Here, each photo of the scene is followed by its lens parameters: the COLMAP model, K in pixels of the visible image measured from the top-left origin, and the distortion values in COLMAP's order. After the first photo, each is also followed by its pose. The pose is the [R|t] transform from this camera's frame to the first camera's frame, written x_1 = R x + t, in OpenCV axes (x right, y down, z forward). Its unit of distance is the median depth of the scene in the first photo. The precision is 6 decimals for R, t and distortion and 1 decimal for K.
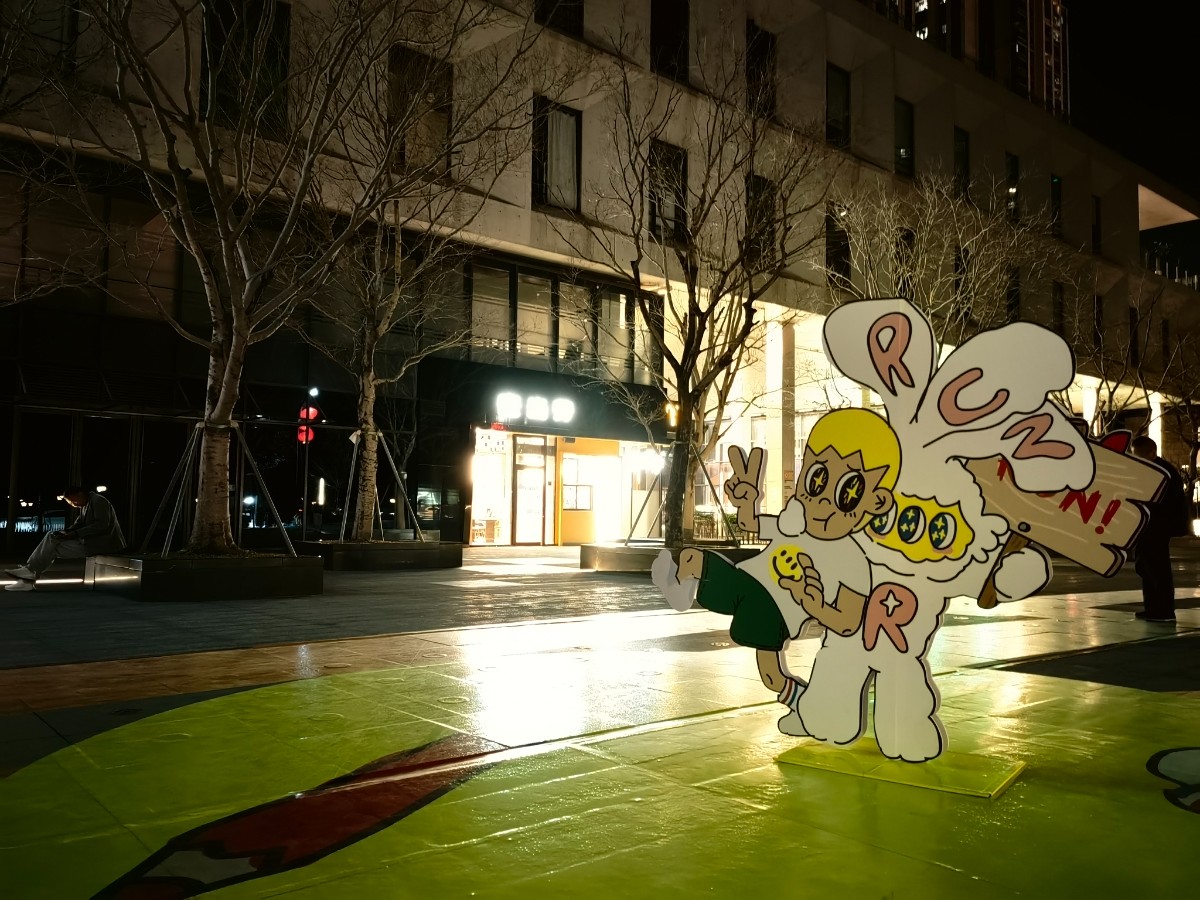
lens RADIAL K [[941.3, 0, 600.2], [0, 941.3, 450.7], [0, 0, 1]] dist [0.044970, -0.040193]
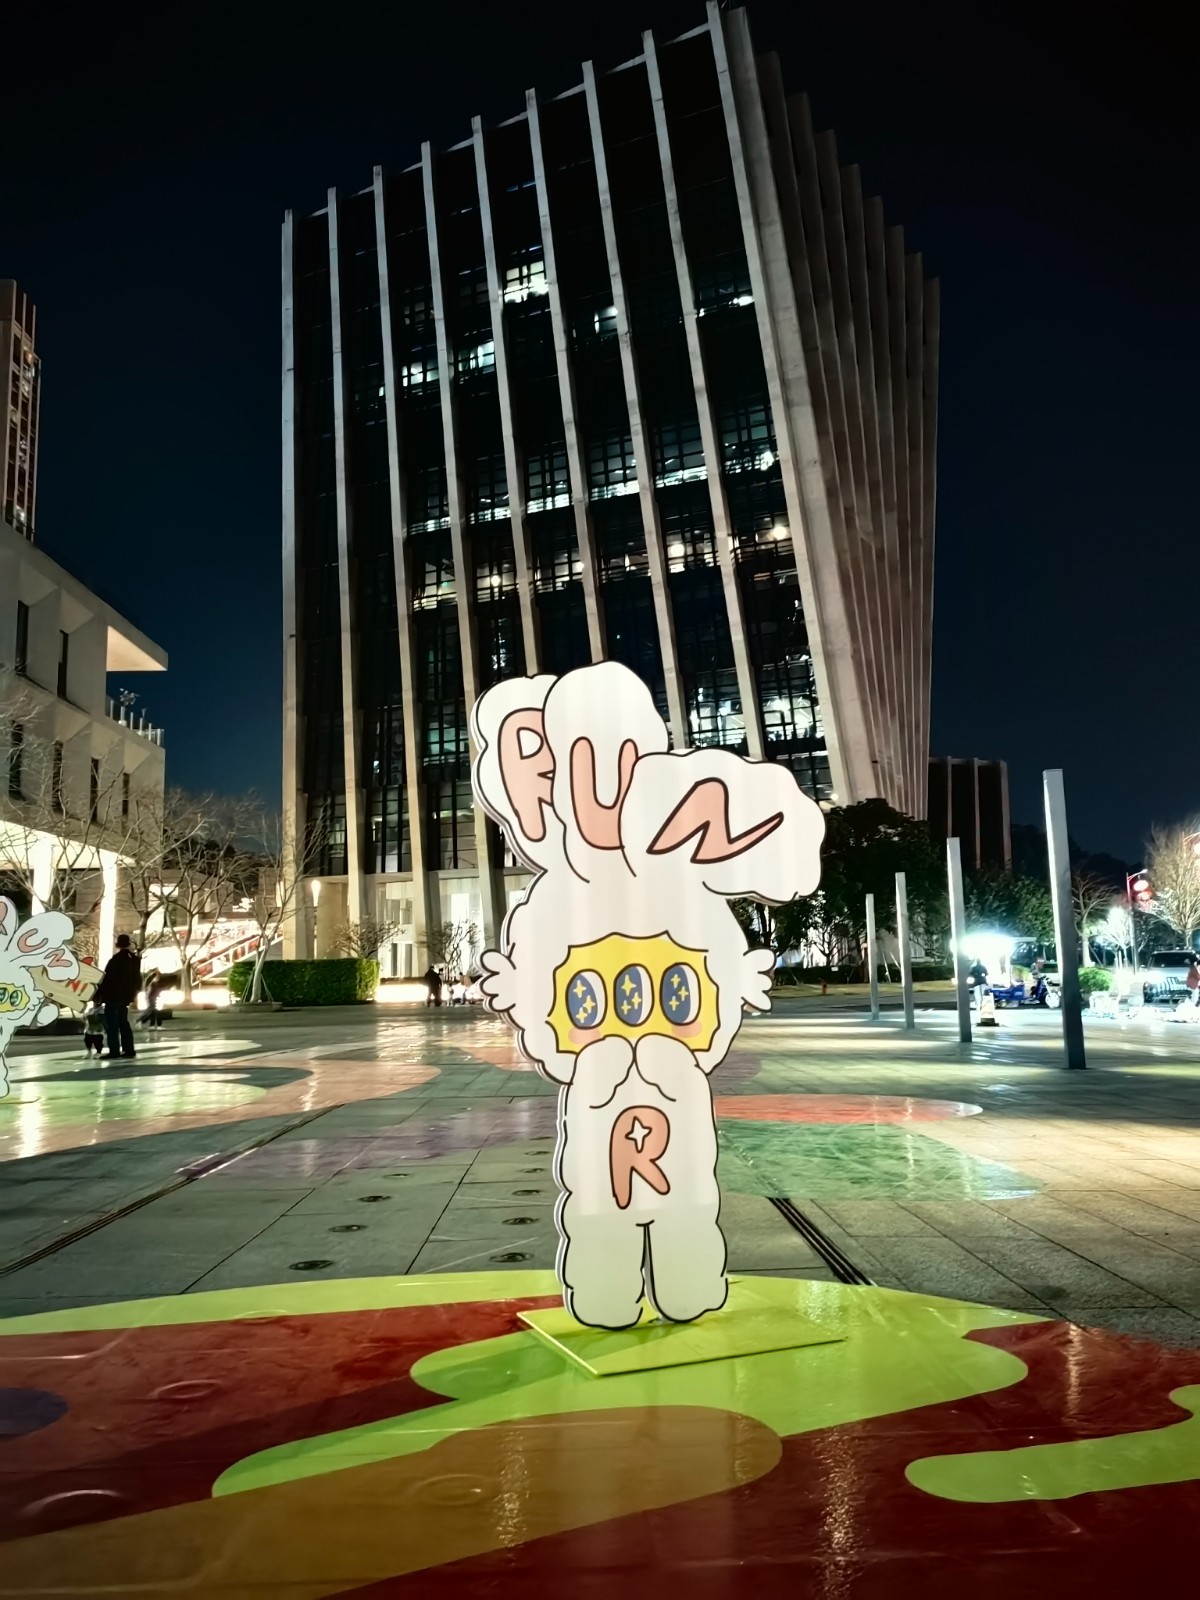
lens RADIAL K [[1255.1, 0, 607.9], [0, 1255.1, 794.5], [0, 0, 1]] dist [0.044970, -0.040193]
pose [[0.618267, 0.093736, 0.780359, -0.085603], [-0.027768, 0.994848, -0.097500, -0.010598], [-0.785478, 0.038612, 0.617684, -0.147337]]
